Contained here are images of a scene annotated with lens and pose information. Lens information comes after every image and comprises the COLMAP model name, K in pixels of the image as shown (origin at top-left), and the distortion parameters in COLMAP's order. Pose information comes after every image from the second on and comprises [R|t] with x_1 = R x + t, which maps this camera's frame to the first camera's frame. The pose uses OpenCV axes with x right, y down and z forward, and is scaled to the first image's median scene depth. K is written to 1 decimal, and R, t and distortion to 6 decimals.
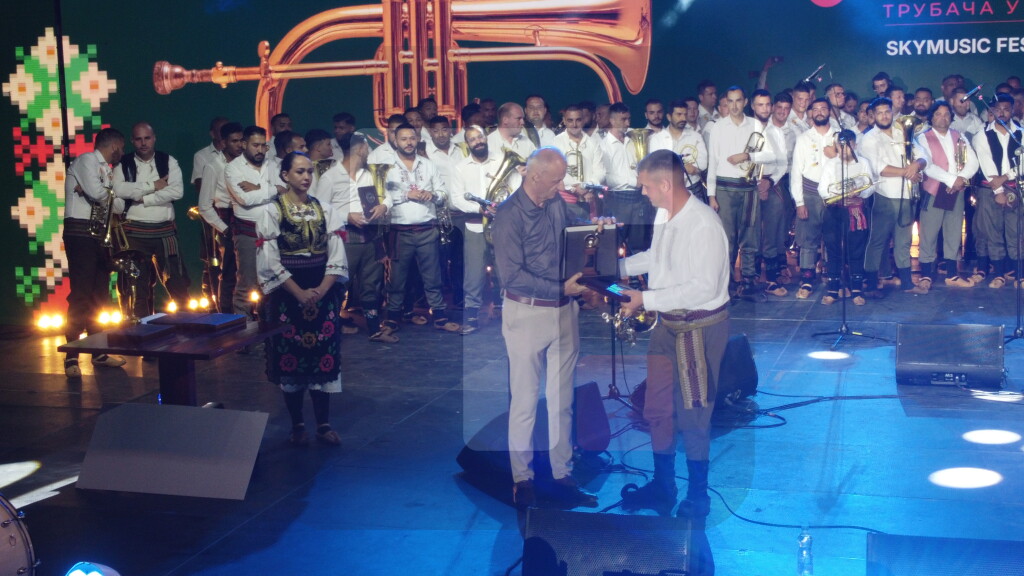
lens RADIAL K [[1545.4, 0, 512.0], [0, 1545.4, 288.0], [0, 0, 1]] dist [-0.002670, 0.004603]
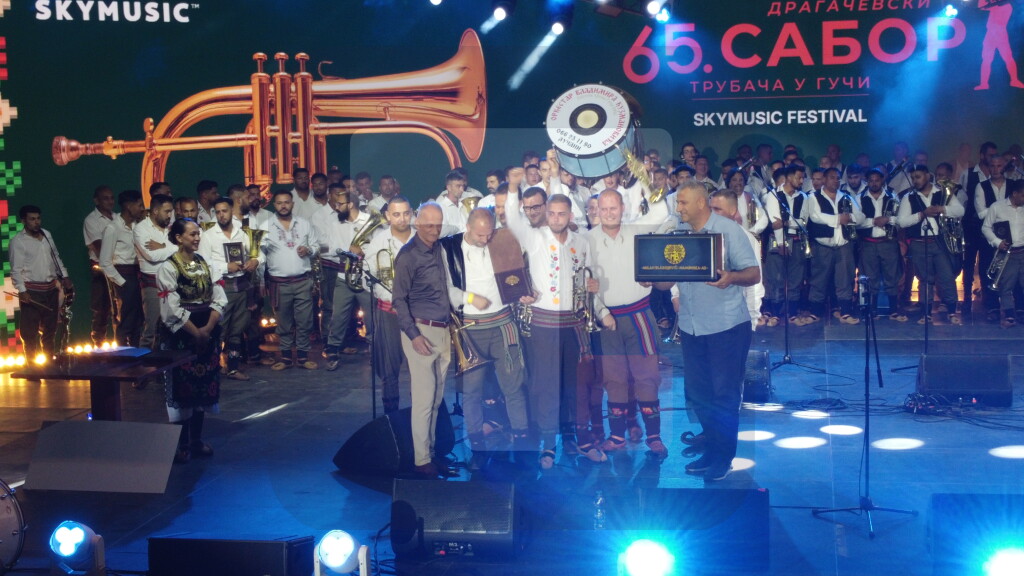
lens RADIAL K [[1545.4, 0, 512.0], [0, 1545.4, 288.0], [0, 0, 1]] dist [-0.002670, 0.004603]
pose [[0.994814, -0.010507, 0.101171, -0.009908], [0.014222, 0.999248, -0.036073, 0.010929], [-0.100716, 0.037325, 0.994215, -0.158503]]
